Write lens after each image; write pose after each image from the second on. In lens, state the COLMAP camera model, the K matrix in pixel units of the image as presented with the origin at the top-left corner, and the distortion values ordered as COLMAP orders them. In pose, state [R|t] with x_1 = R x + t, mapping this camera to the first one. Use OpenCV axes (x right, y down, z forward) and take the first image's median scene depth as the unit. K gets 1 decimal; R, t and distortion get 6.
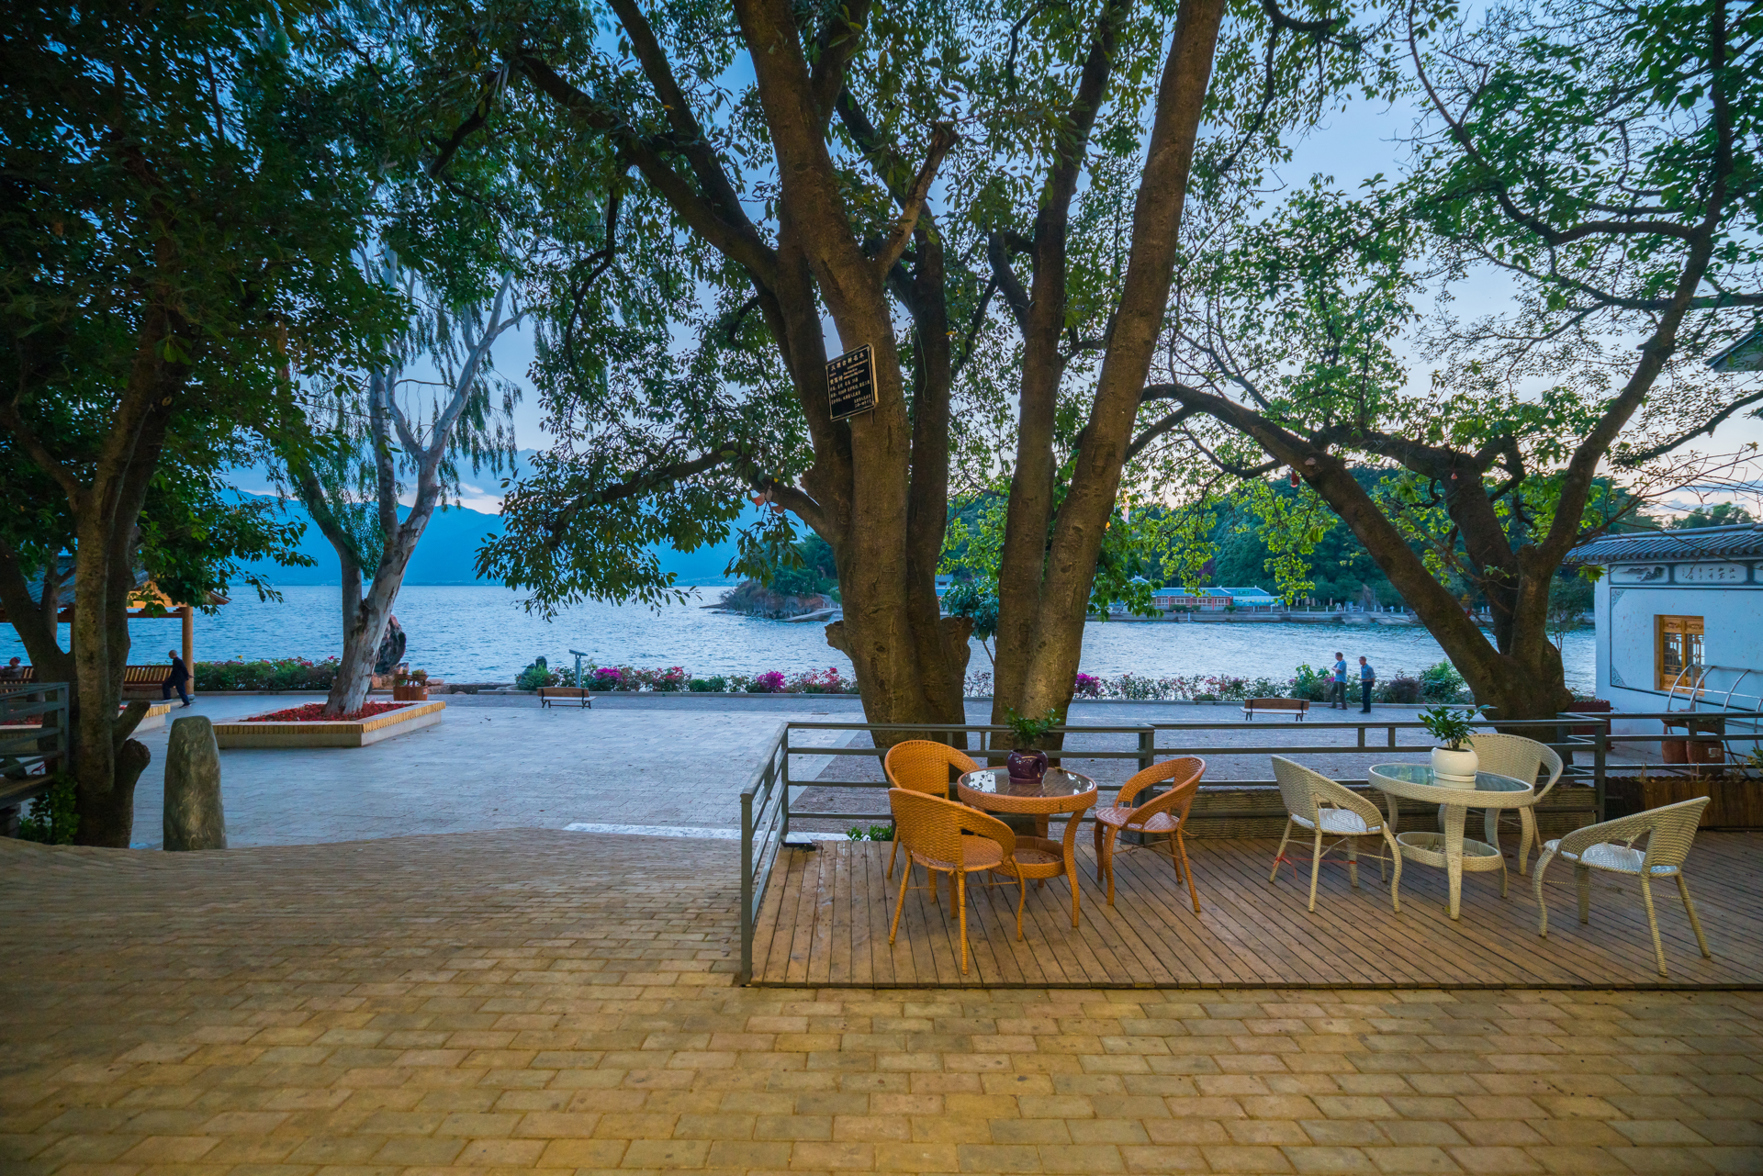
lens RADIAL K [[776.9, 0, 881.5], [0, 776.9, 588.0], [0, 0, 1]] dist [-0.005890, 0.000414]
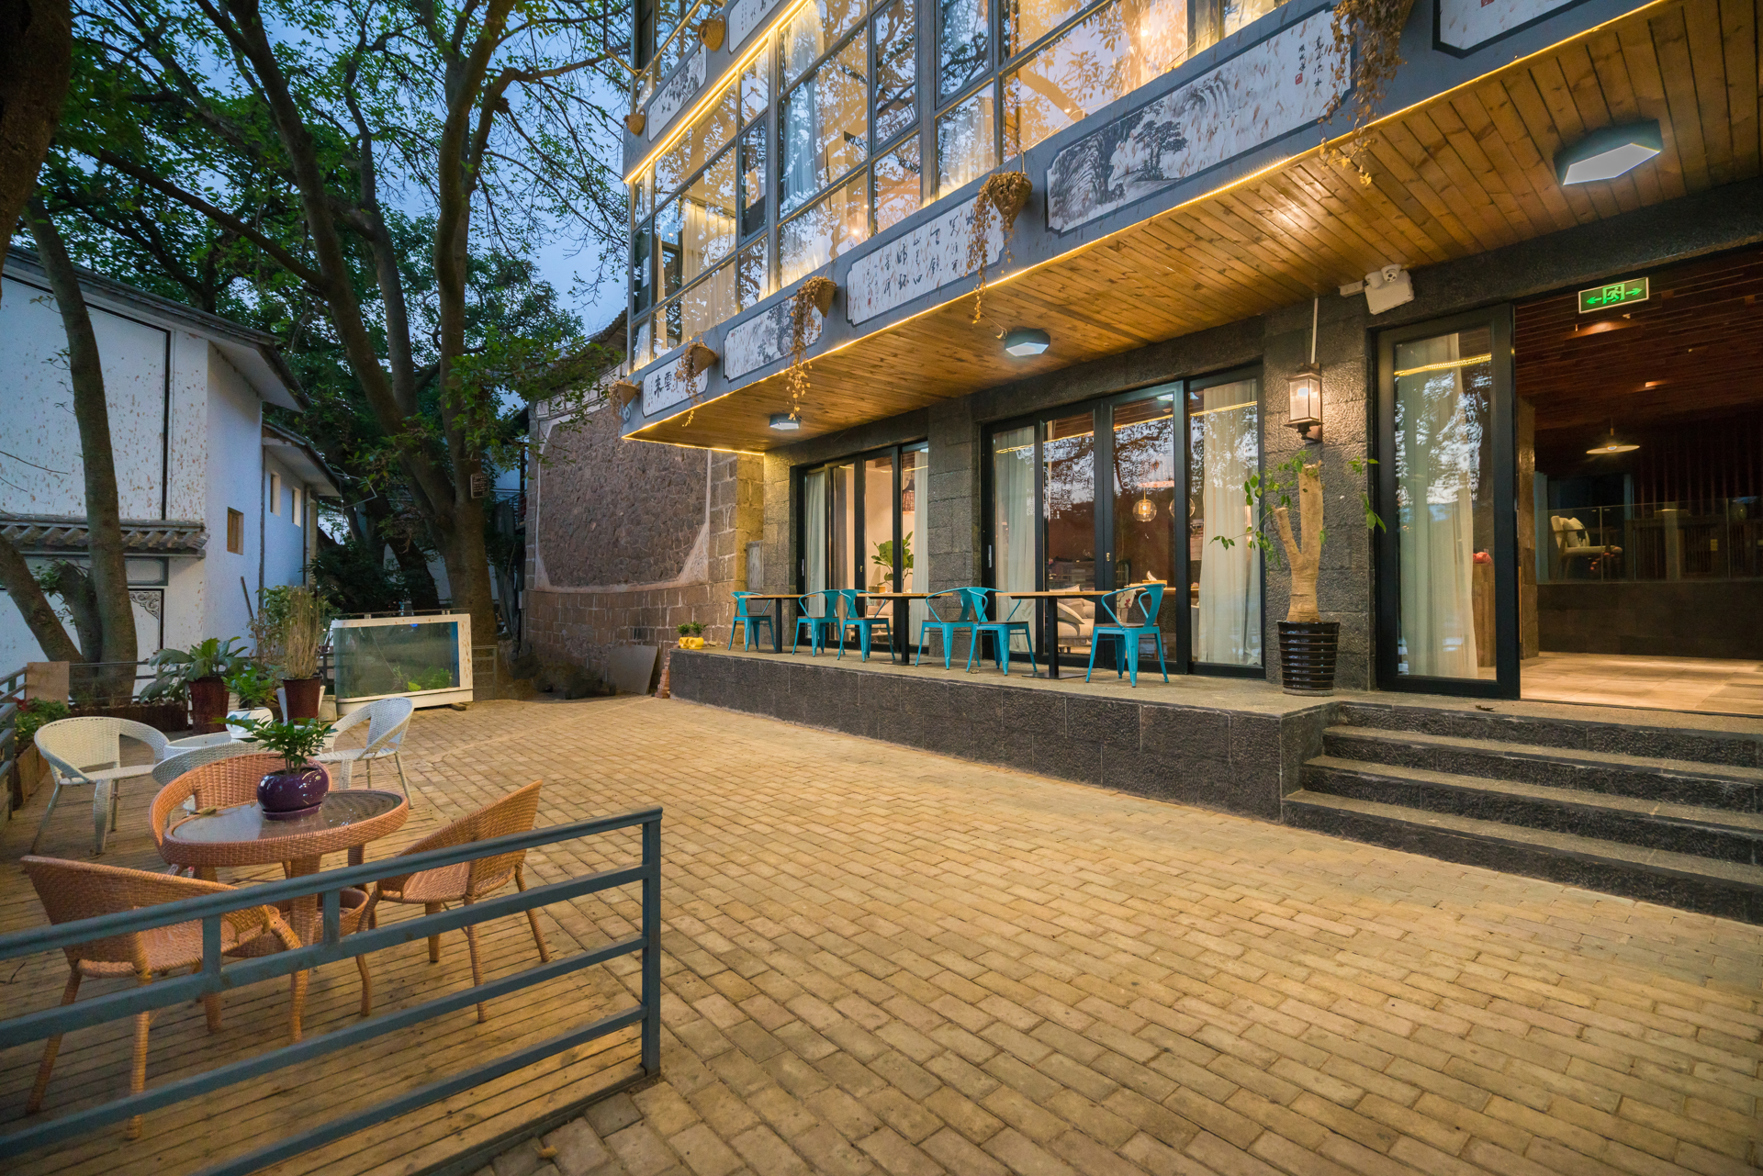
lens RADIAL K [[776.9, 0, 881.5], [0, 776.9, 588.0], [0, 0, 1]] dist [-0.005890, 0.000414]
pose [[-0.642185, 0.015227, 0.766398, -0.883975], [-0.000321, 0.999797, -0.020134, 0.073799], [-0.766549, -0.013175, -0.642050, 1.322381]]
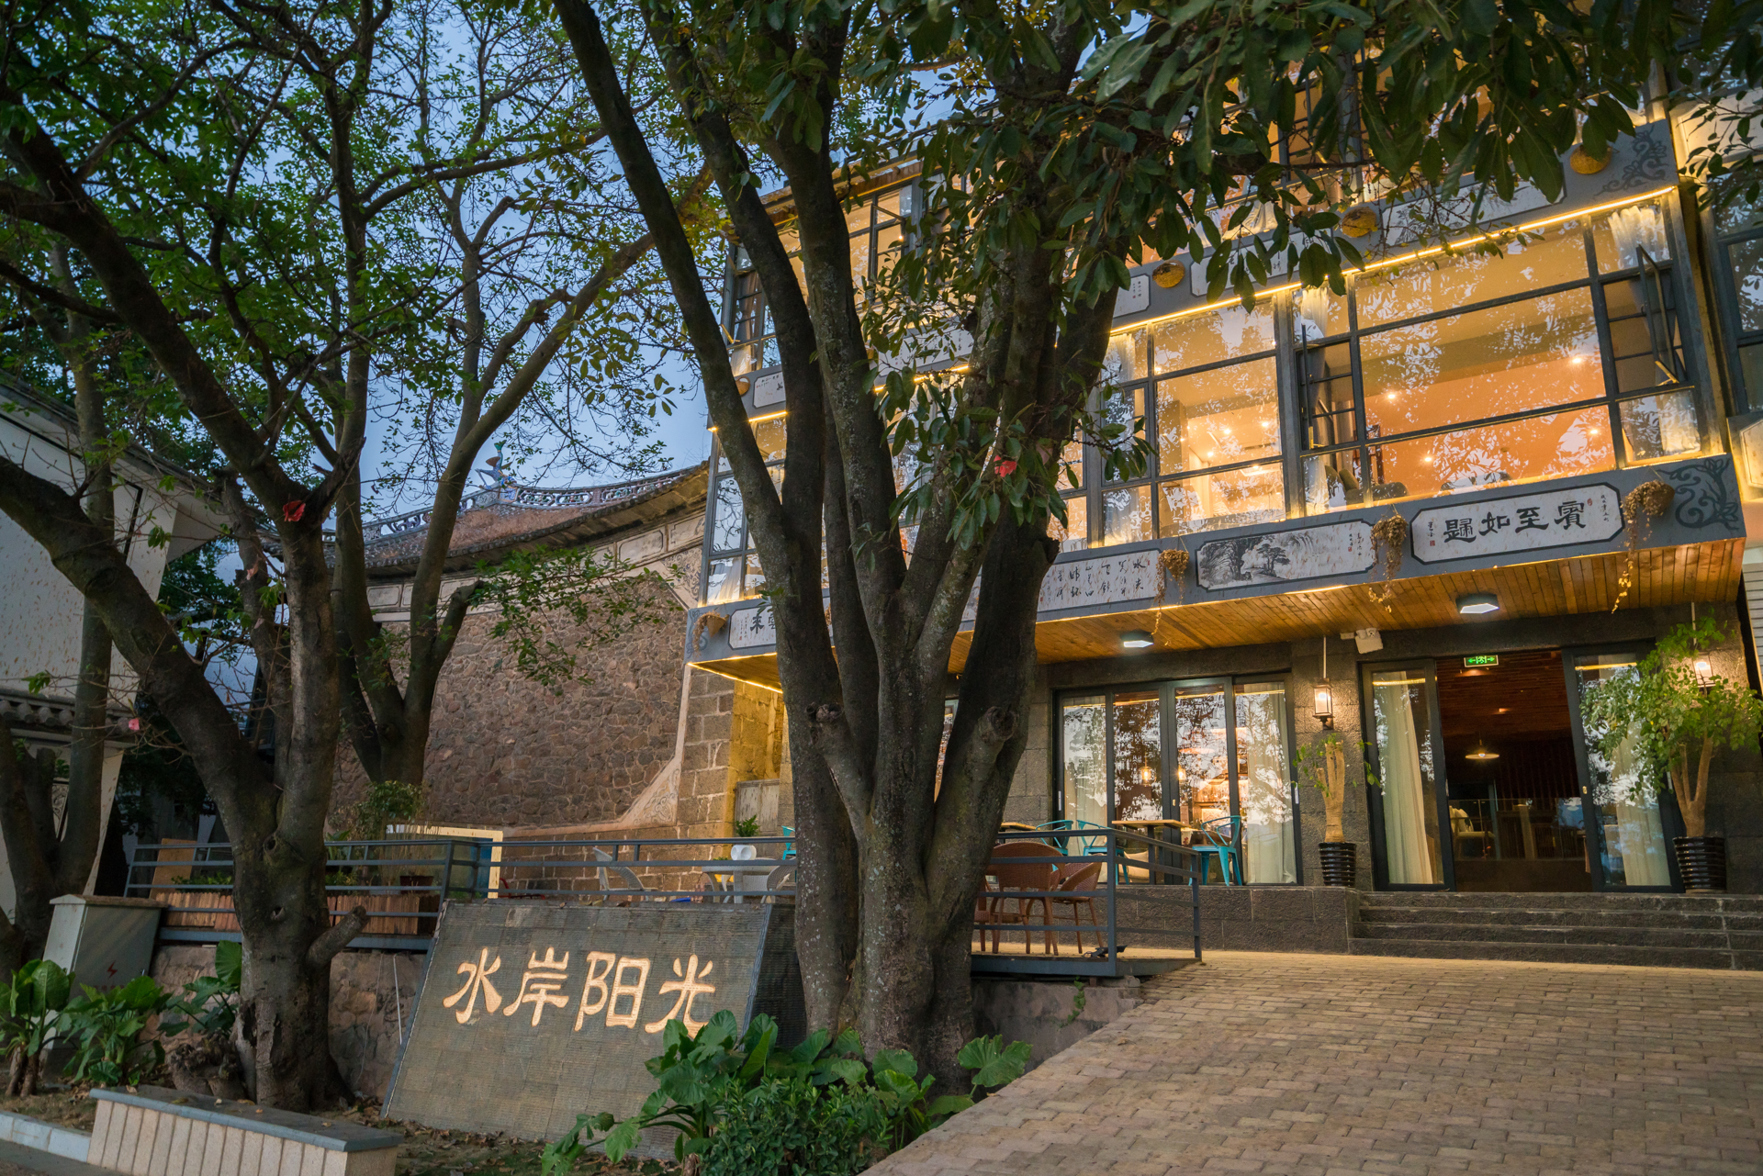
lens RADIAL K [[1178.3, 0, 881.5], [0, 1178.3, 588.0], [0, 0, 1]] dist [0.008381, 0.002285]
pose [[-0.843392, 0.127754, 0.521889, -1.075721], [-0.038313, 0.954549, -0.295581, 0.537428], [-0.535931, -0.269285, -0.800165, 3.808459]]
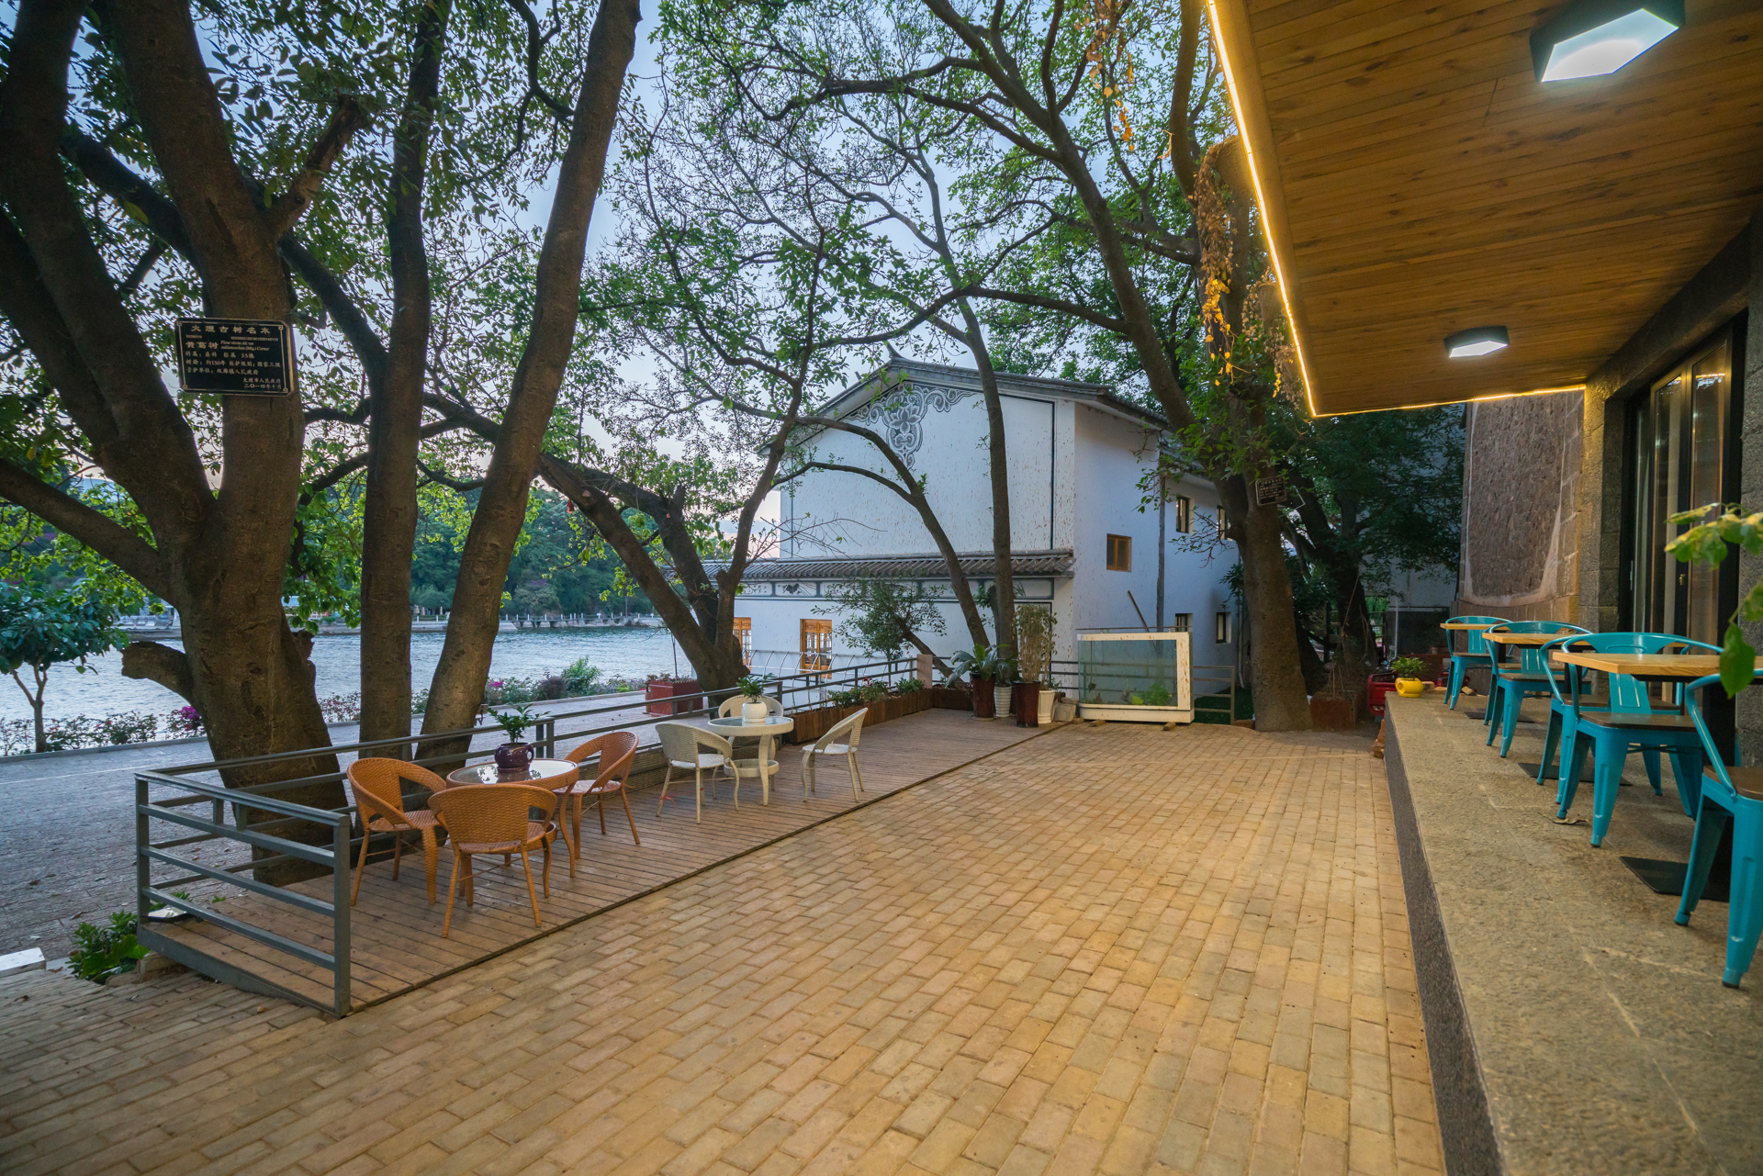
lens RADIAL K [[801.8, 0, 881.5], [0, 801.8, 588.0], [0, 0, 1]] dist [0.003540, 0.000288]
pose [[0.509852, 0.015755, 0.860118, -0.706166], [-0.009294, 0.999875, -0.012806, -0.010839], [-0.860212, -0.001465, 0.509935, -0.079194]]
